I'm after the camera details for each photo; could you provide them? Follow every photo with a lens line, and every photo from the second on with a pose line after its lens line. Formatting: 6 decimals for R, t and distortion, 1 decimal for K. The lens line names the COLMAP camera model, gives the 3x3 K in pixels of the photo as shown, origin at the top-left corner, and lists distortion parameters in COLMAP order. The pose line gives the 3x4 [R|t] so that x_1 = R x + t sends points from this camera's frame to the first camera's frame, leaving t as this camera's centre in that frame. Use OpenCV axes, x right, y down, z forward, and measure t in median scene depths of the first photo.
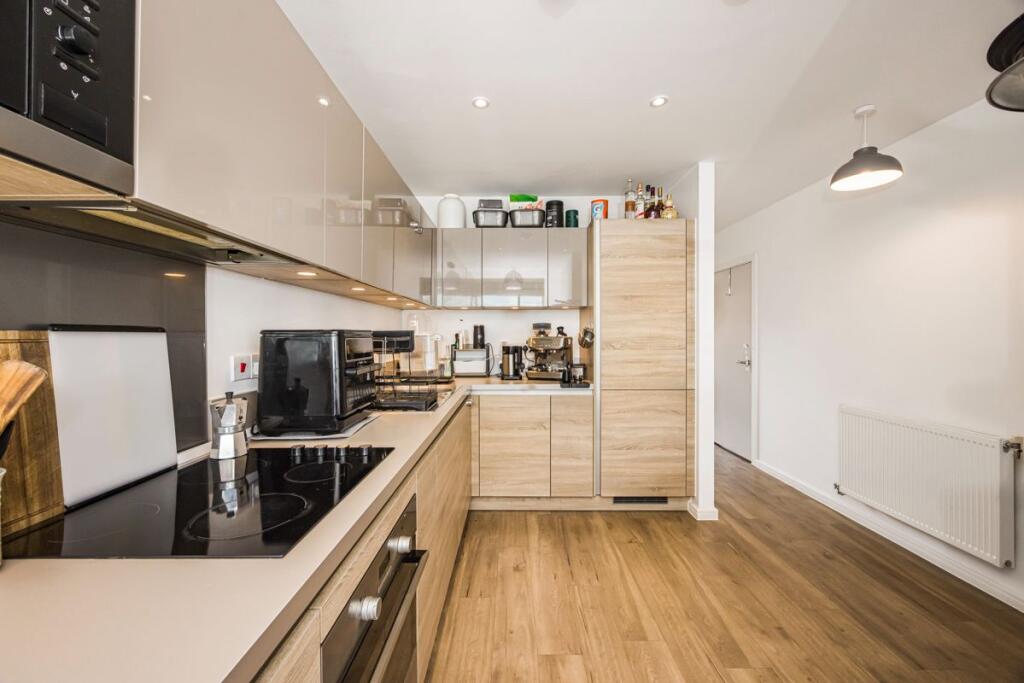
lens RADIAL K [[393.8, 0, 512.7], [0, 393.8, 331.1], [0, 0, 1]] dist [-0.000523, -0.000044]
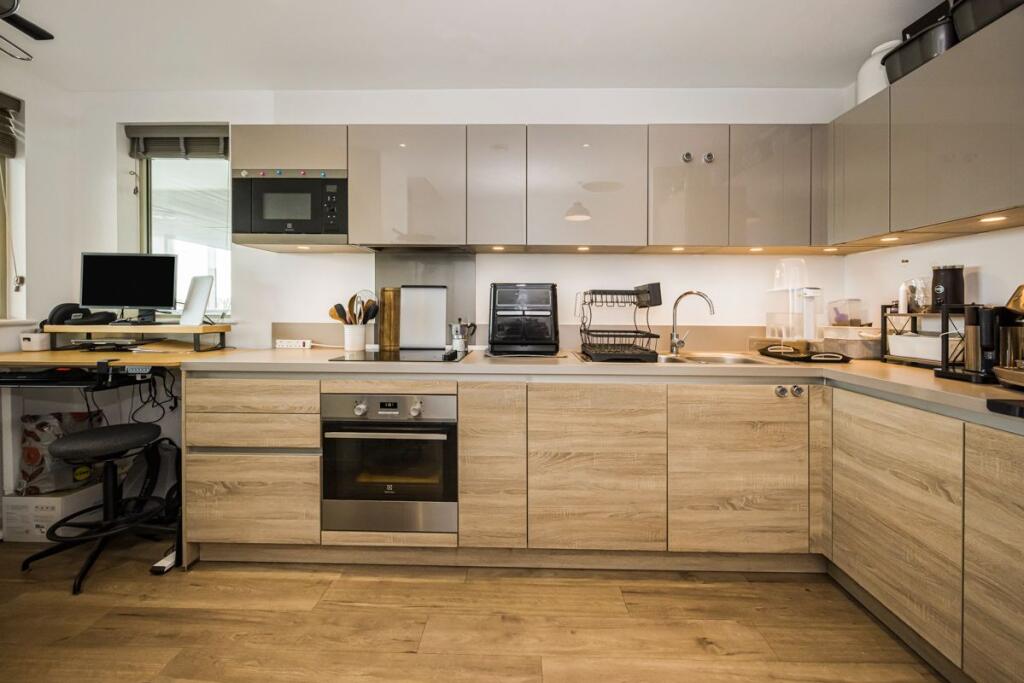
lens RADIAL K [[402.4, 0, 514.2], [0, 402.4, 308.8], [0, 0, 1]] dist [-0.000722, -0.000073]
pose [[-0.025037, 0.002038, -0.999684, 0.650150], [0.003190, 0.999993, 0.001958, 0.053385], [0.999681, -0.003140, -0.025044, 0.680628]]
